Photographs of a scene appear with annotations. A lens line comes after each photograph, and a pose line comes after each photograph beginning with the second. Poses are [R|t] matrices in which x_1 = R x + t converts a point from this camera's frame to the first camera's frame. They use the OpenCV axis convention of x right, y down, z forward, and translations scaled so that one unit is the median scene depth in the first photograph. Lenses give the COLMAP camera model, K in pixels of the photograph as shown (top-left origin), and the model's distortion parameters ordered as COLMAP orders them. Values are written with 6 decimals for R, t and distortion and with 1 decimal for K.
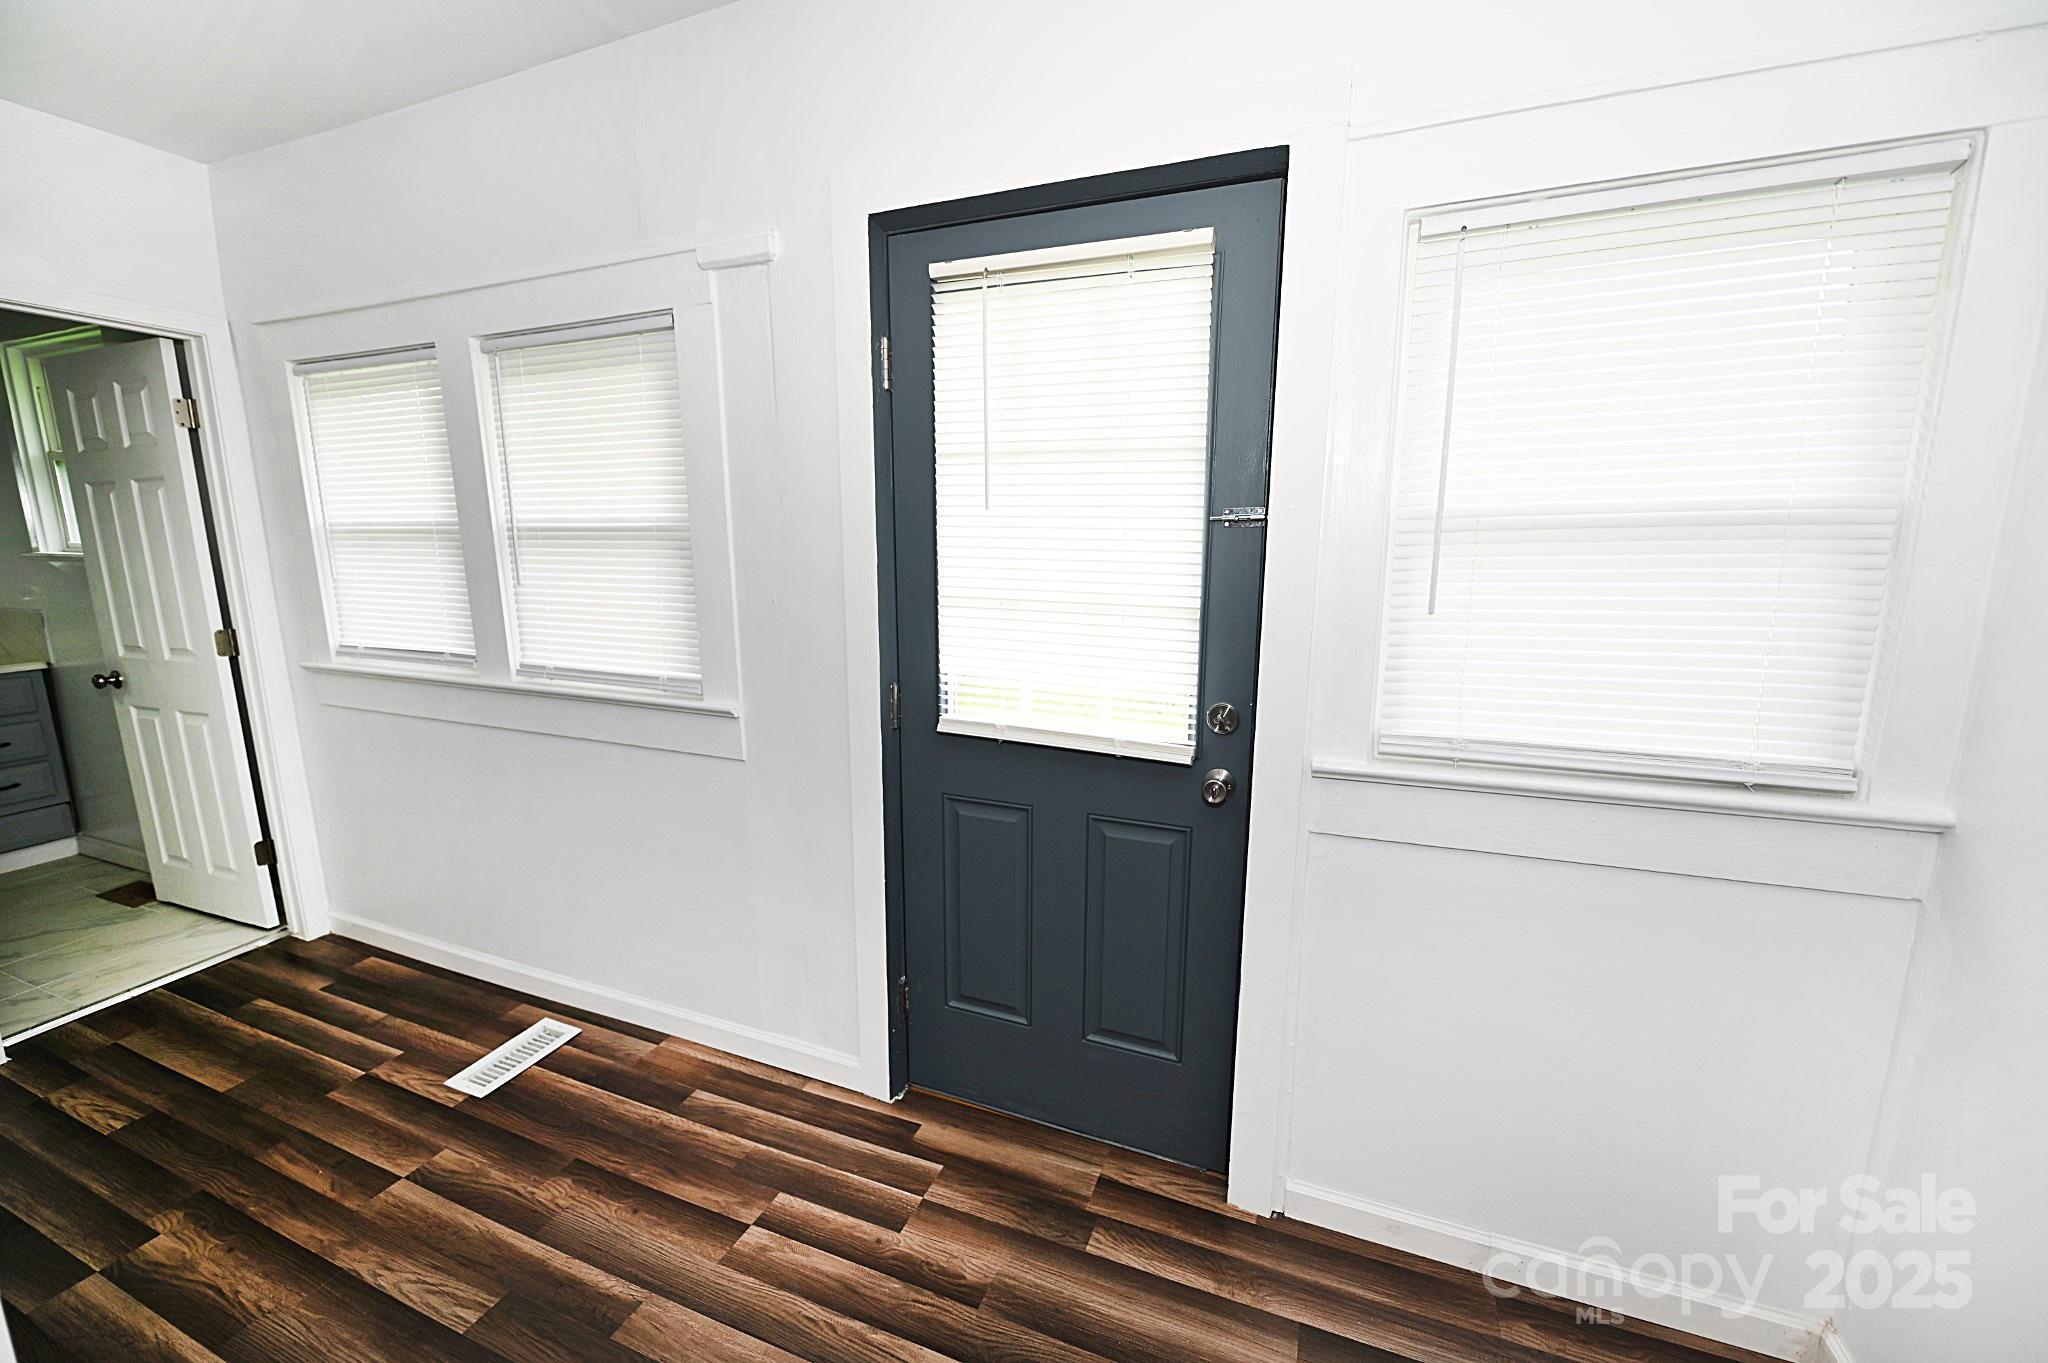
lens RADIAL K [[808.3, 0, 1025.4], [0, 808.3, 684.9], [0, 0, 1]] dist [-0.008733, -0.000857]
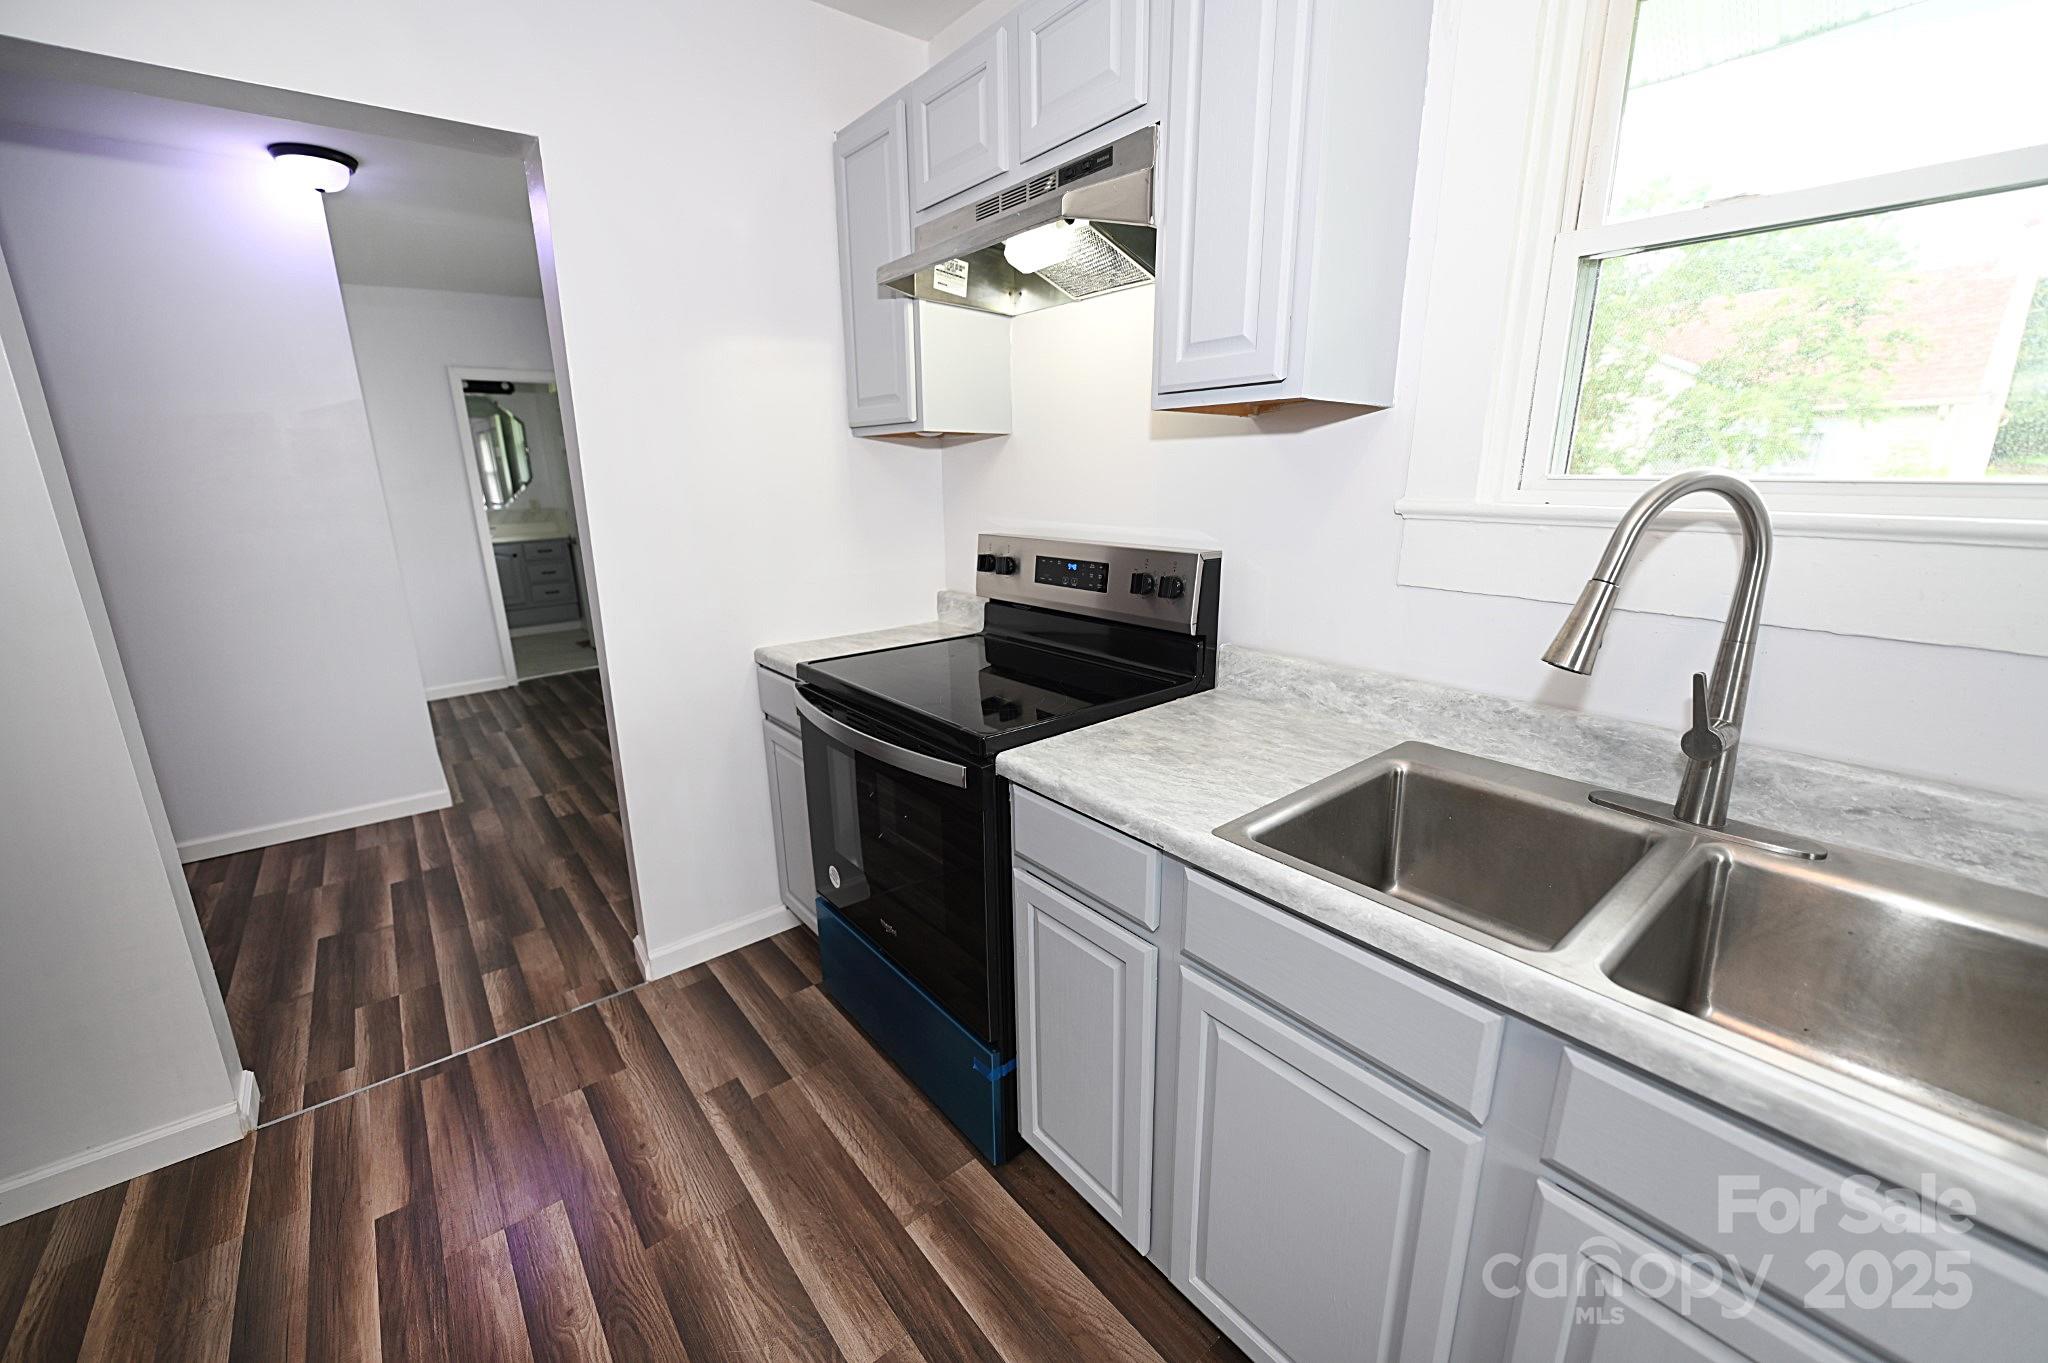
lens RADIAL K [[808.3, 0, 1021.2], [0, 808.3, 687.8], [0, 0, 1]] dist [-0.008733, -0.000857]
pose [[0.871839, 0.115600, -0.475955, 1.771263], [-0.071700, 0.991403, 0.109453, 0.108981], [0.484516, -0.061299, 0.872632, -0.619773]]
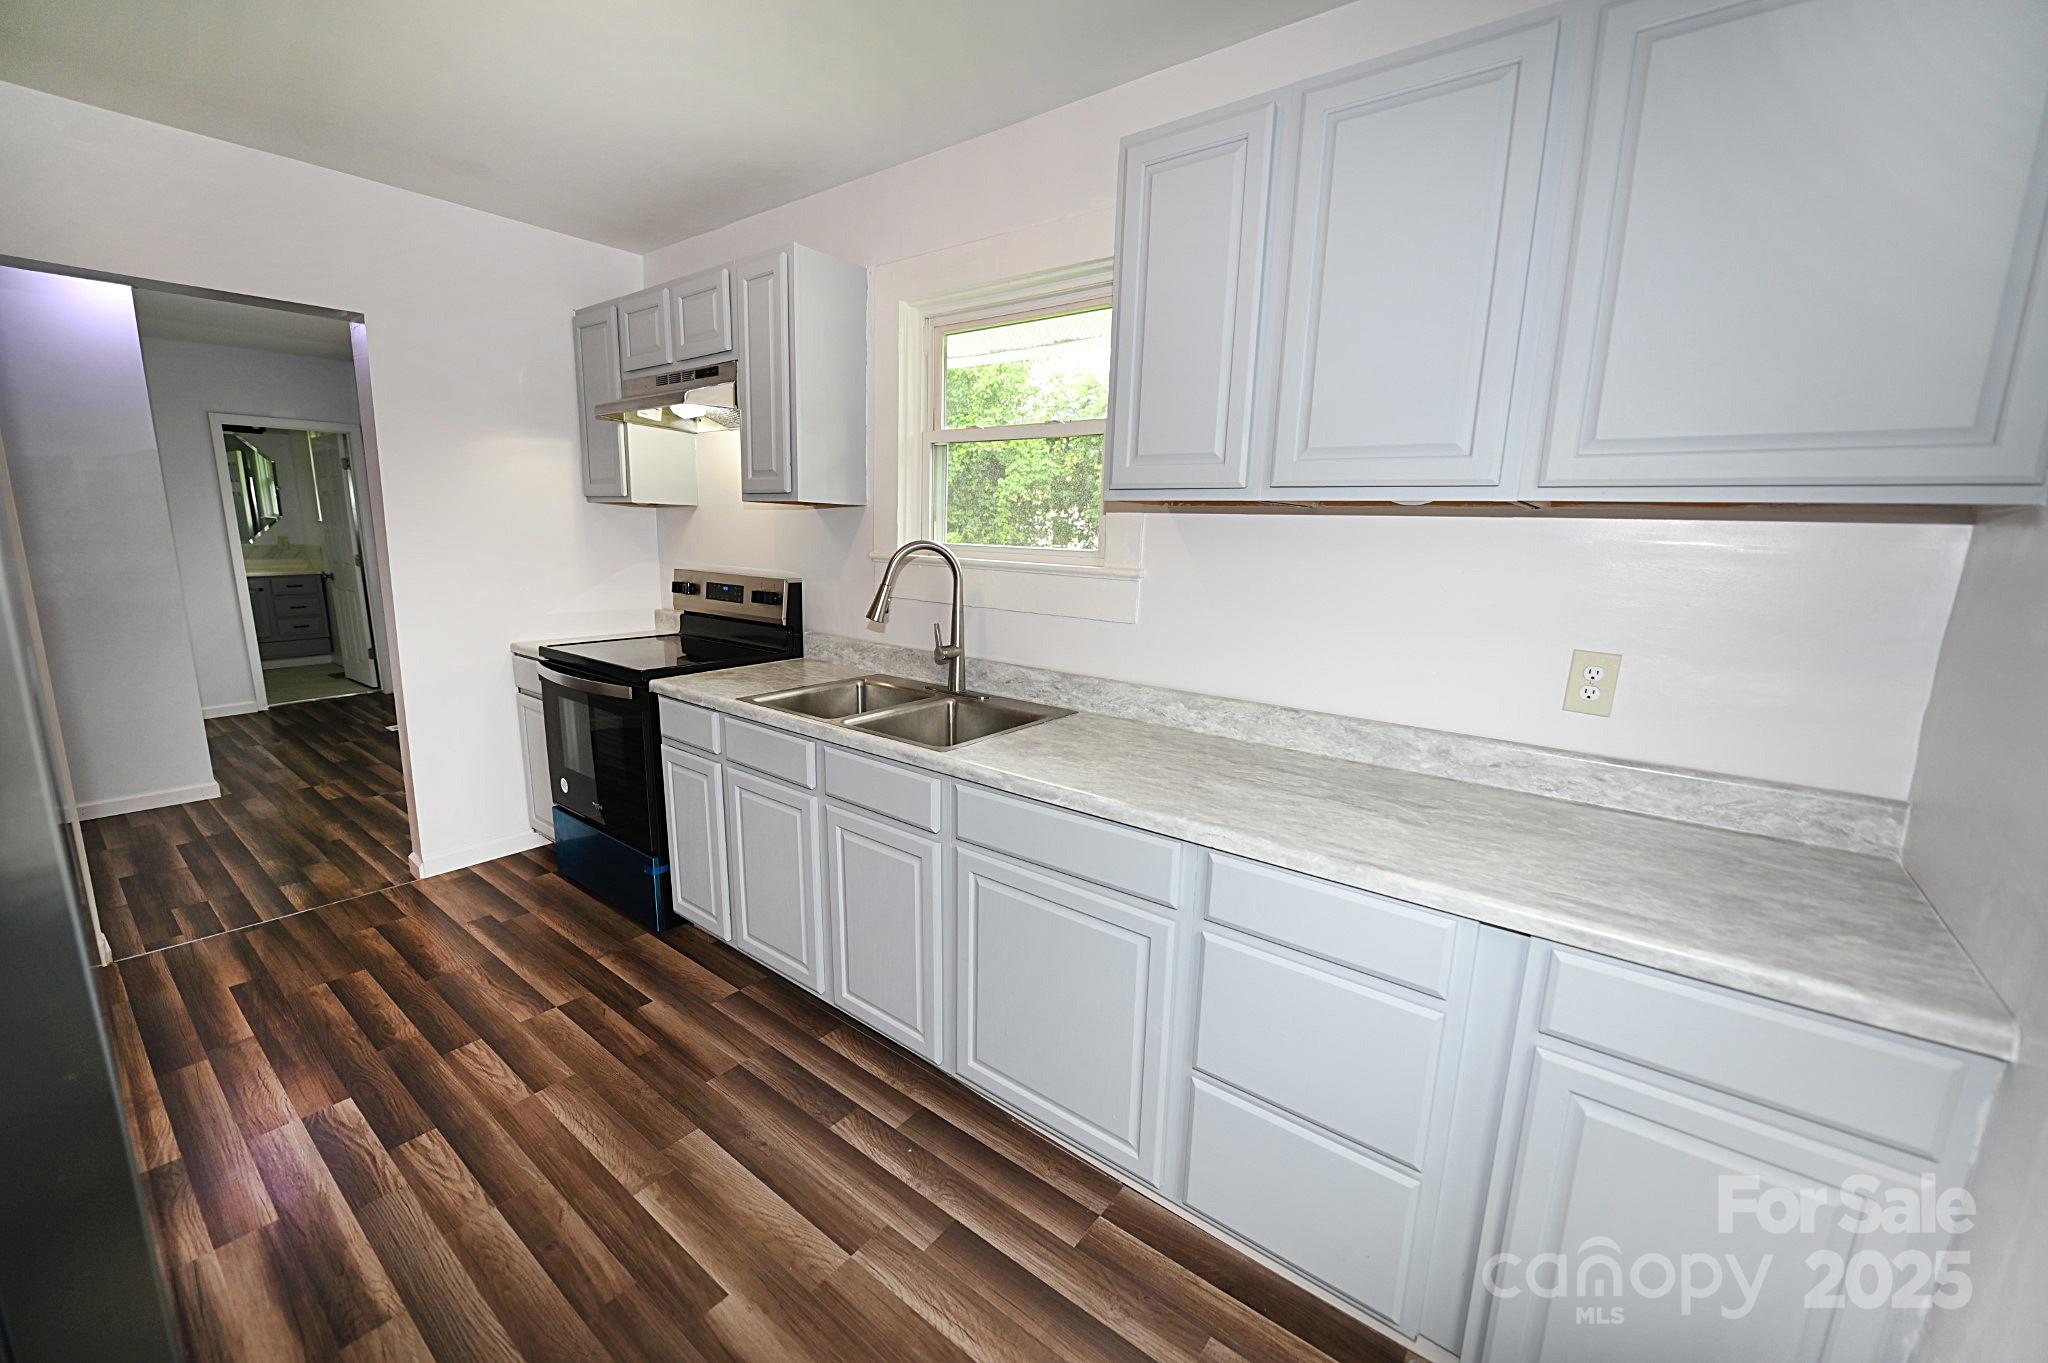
lens RADIAL K [[808.3, 0, 1023.6], [0, 808.3, 689.4], [0, 0, 1]] dist [-0.008733, -0.000857]
pose [[0.960095, 0.077505, -0.268721, 2.454588], [-0.073191, 0.996978, 0.026049, 0.193107], [0.269928, -0.005342, 0.962866, -1.194788]]
